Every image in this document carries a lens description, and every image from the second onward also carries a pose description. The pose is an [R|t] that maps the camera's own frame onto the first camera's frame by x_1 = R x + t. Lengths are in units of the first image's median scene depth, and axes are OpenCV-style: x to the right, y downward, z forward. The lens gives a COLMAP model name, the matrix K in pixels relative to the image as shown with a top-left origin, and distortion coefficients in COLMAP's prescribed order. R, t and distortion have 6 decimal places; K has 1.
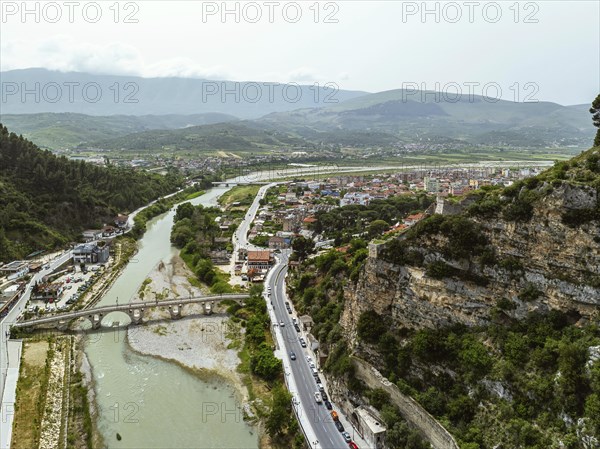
lens RADIAL K [[425.0, 0, 299.9], [0, 425.0, 217.8], [0, 0, 1]] dist [-0.061355, 0.034028]
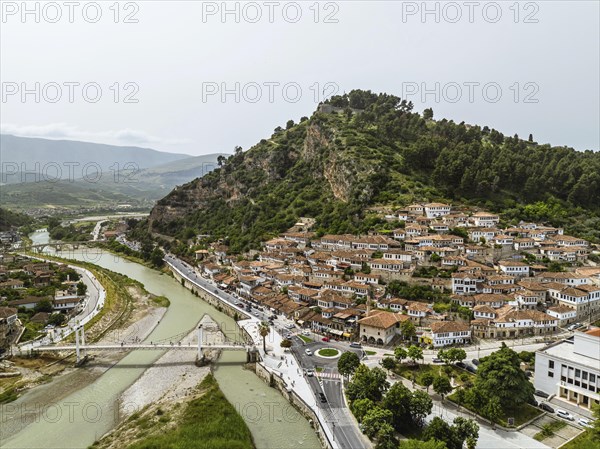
lens RADIAL K [[425.0, 0, 299.9], [0, 425.0, 217.8], [0, 0, 1]] dist [-0.061355, 0.034028]
pose [[0.921483, -0.031299, 0.387155, -0.013766], [0.086288, 0.988337, -0.125478, 0.141983], [-0.378712, 0.149033, 0.913437, -0.484820]]
